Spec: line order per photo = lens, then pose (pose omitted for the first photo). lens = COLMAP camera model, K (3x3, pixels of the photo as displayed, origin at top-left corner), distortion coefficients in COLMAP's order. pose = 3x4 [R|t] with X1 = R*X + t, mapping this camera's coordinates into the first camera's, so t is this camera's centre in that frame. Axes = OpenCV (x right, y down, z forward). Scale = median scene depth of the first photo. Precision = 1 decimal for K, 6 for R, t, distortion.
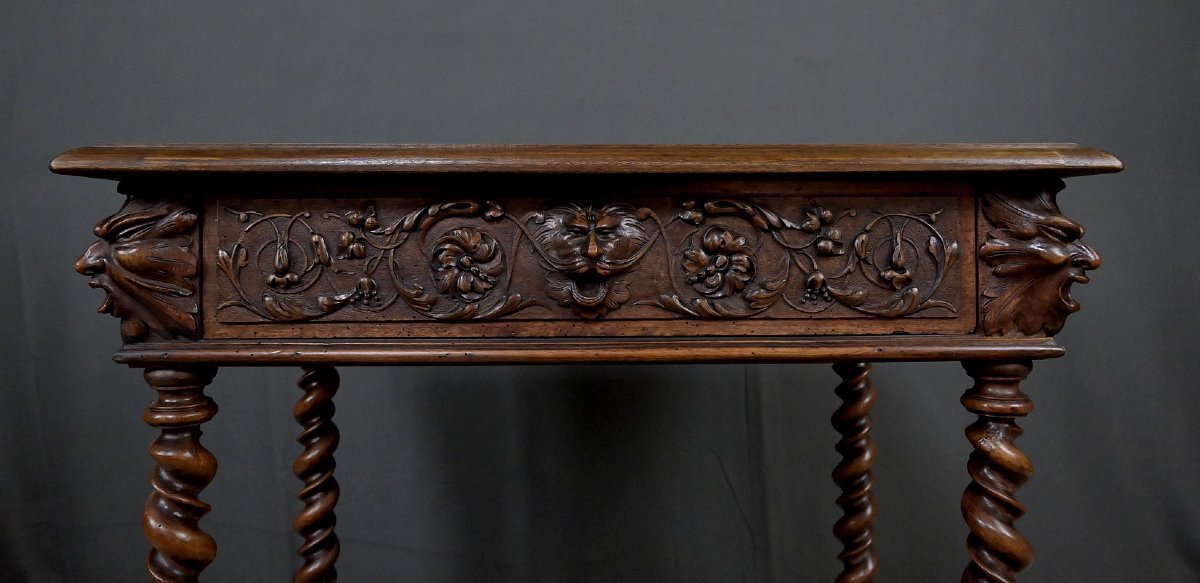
lens RADIAL K [[722.8, 0, 600.0], [0, 722.8, 291.5], [0, 0, 1]] dist [-0.000848, 0.001088]
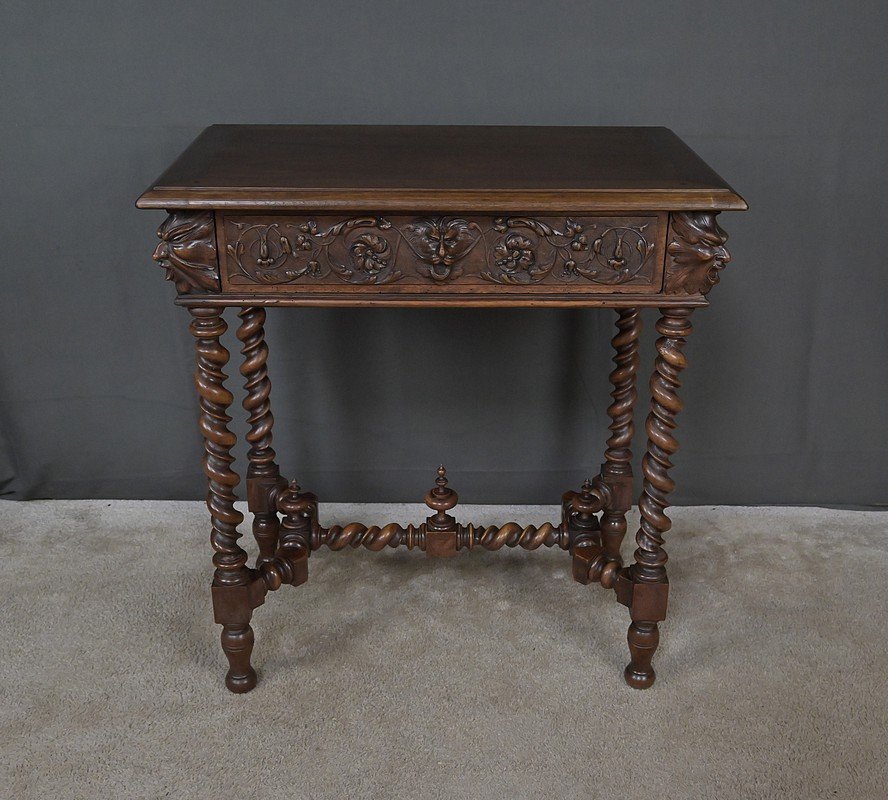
lens RADIAL K [[909.9, 0, 444.0], [0, 909.9, 400.0], [0, 0, 1]] dist [-0.015313, -0.012529]
pose [[0.999829, 0.011730, -0.014284, 0.029490], [-0.004934, 0.914154, 0.405338, -0.603309], [0.017812, -0.405198, 0.914055, -1.140731]]
